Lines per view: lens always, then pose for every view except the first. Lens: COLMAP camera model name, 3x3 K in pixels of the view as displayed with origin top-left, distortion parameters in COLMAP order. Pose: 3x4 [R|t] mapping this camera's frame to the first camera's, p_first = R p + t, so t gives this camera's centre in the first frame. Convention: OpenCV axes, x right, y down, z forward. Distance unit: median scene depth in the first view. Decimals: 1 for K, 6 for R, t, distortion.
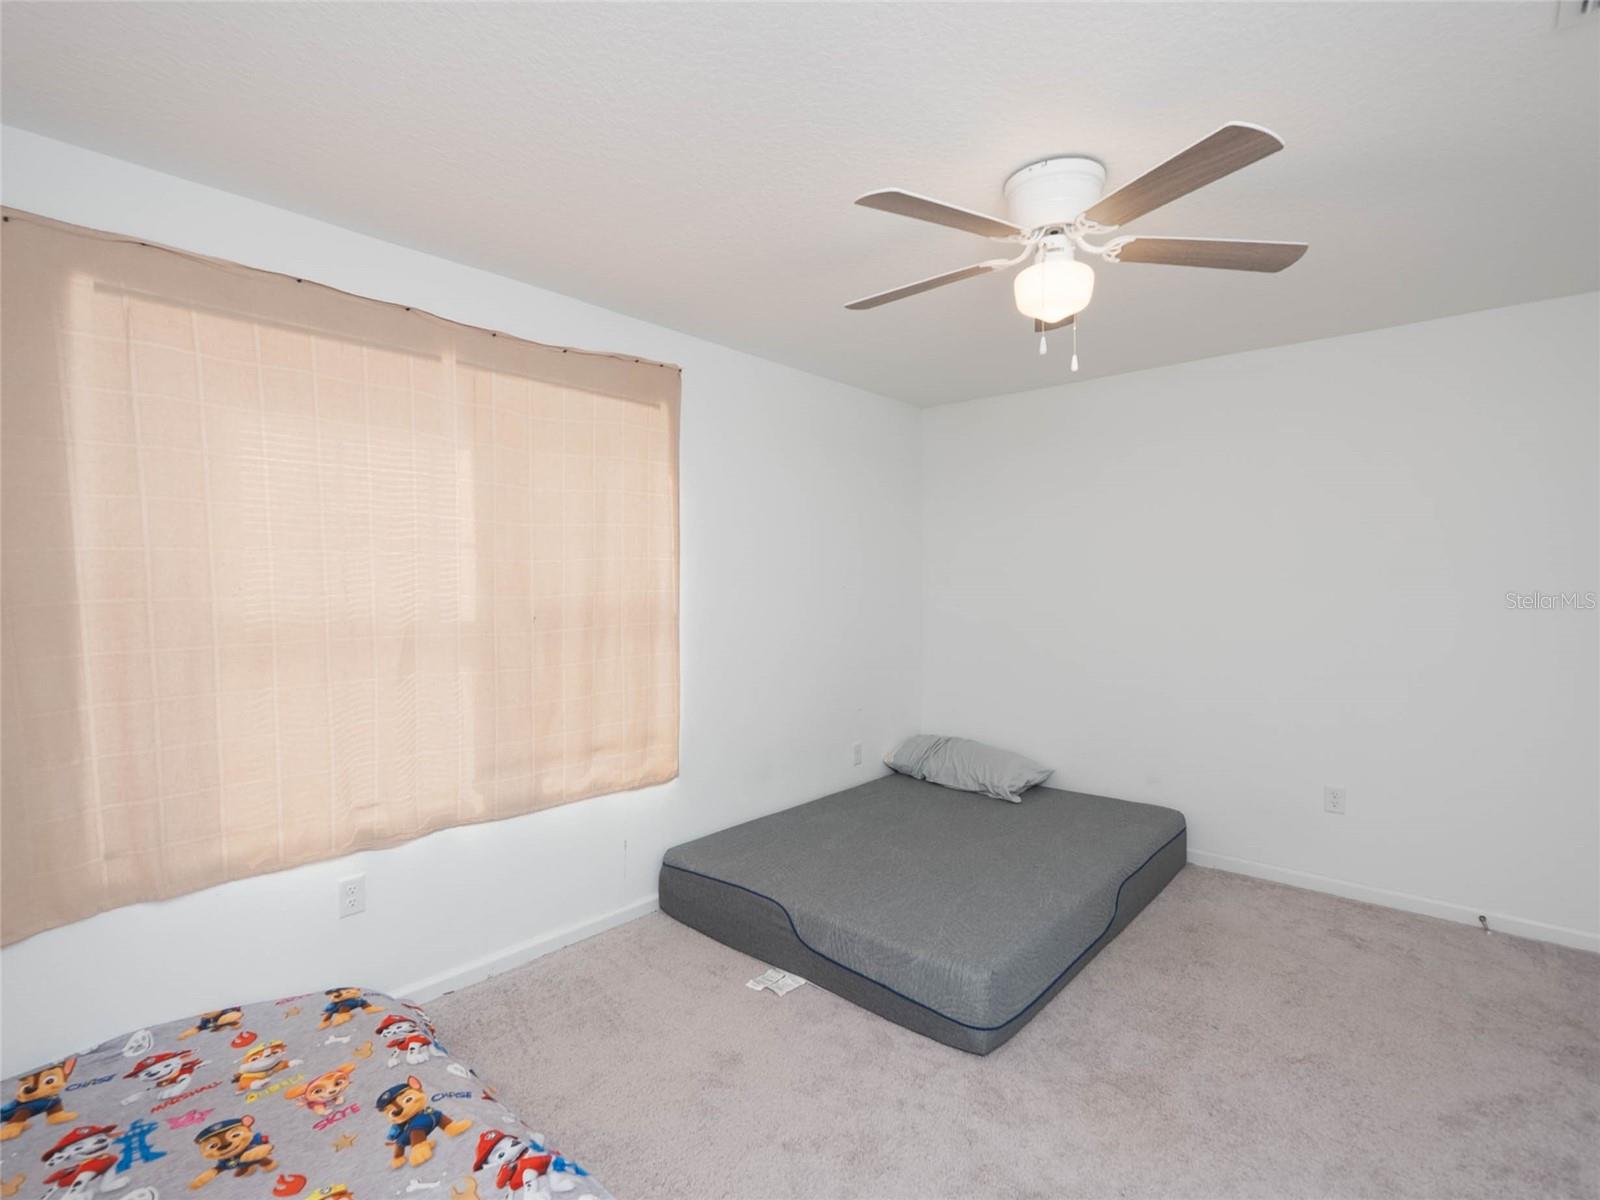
lens RADIAL K [[765.6, 0, 804.6], [0, 765.6, 596.6], [0, 0, 1]] dist [-0.009532, -0.000969]
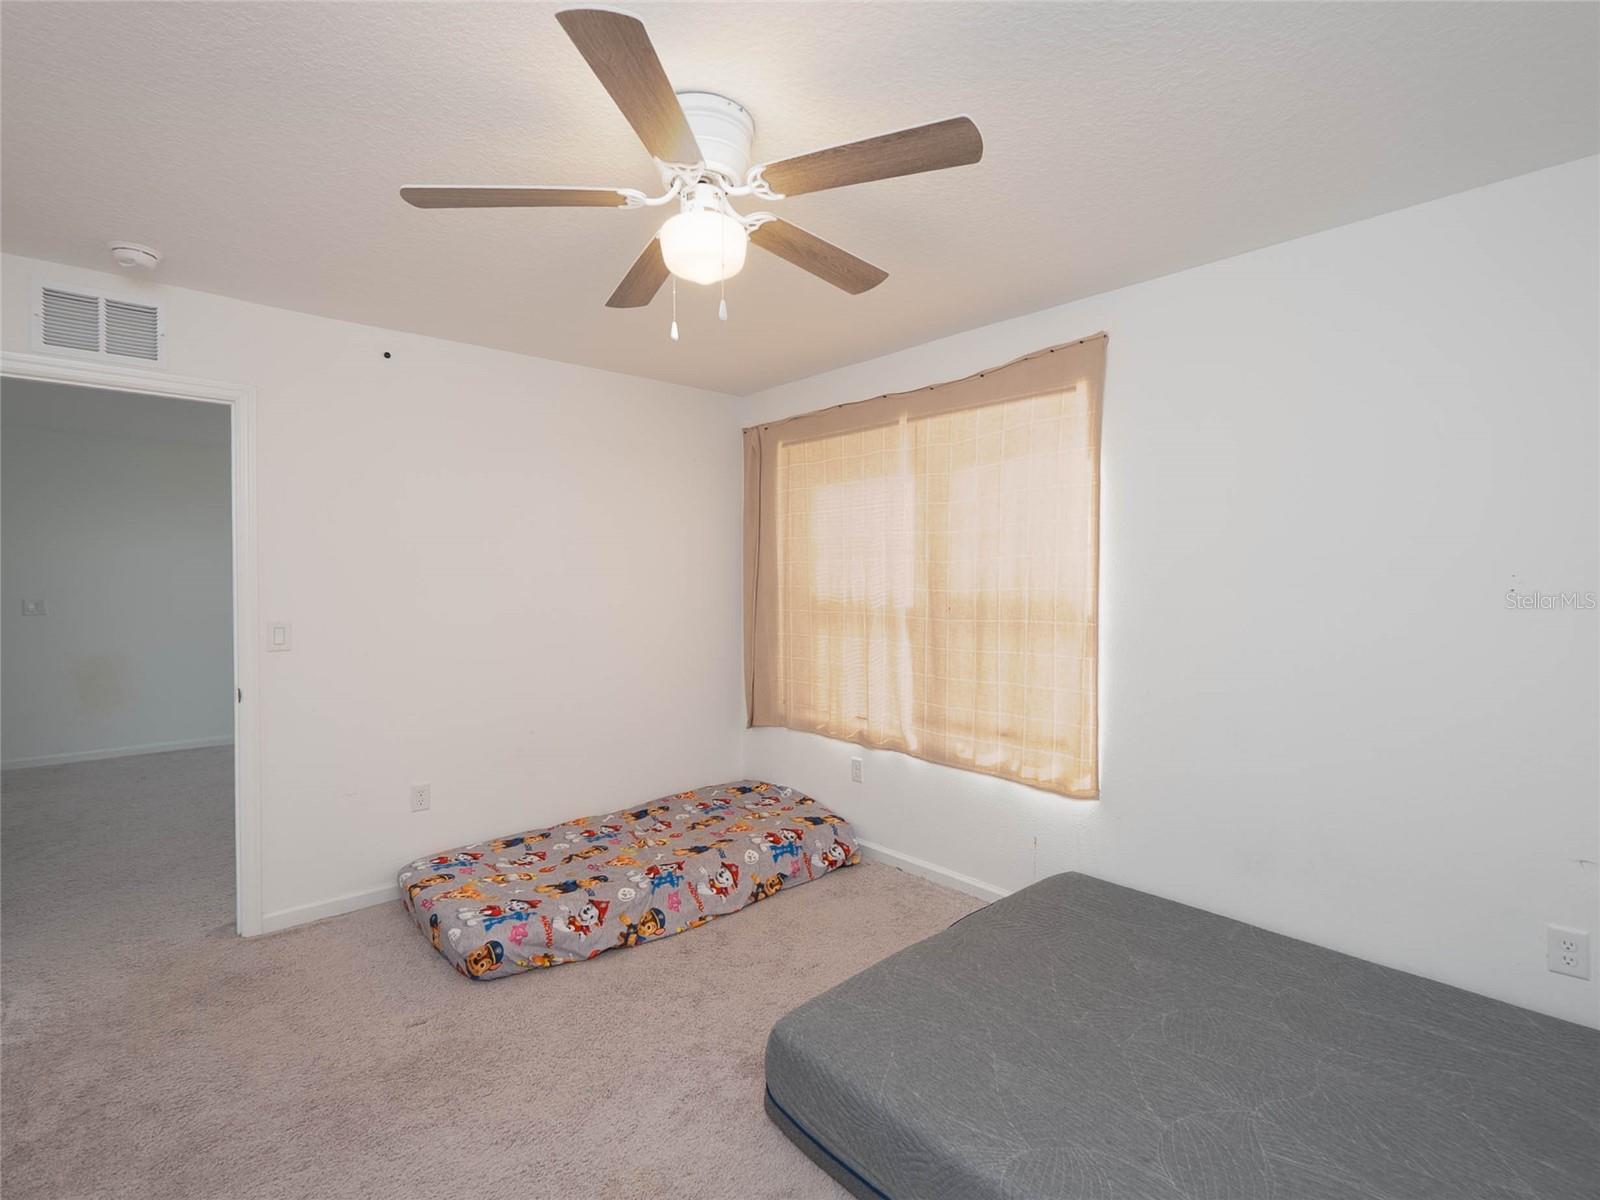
lens RADIAL K [[765.6, 0, 804.3], [0, 765.6, 593.7], [0, 0, 1]] dist [-0.009532, -0.000969]
pose [[-0.116662, 0.024566, -0.992868, 1.041331], [-0.018978, 0.999456, 0.026959, -0.027312], [0.992990, 0.021987, -0.116132, 1.071660]]
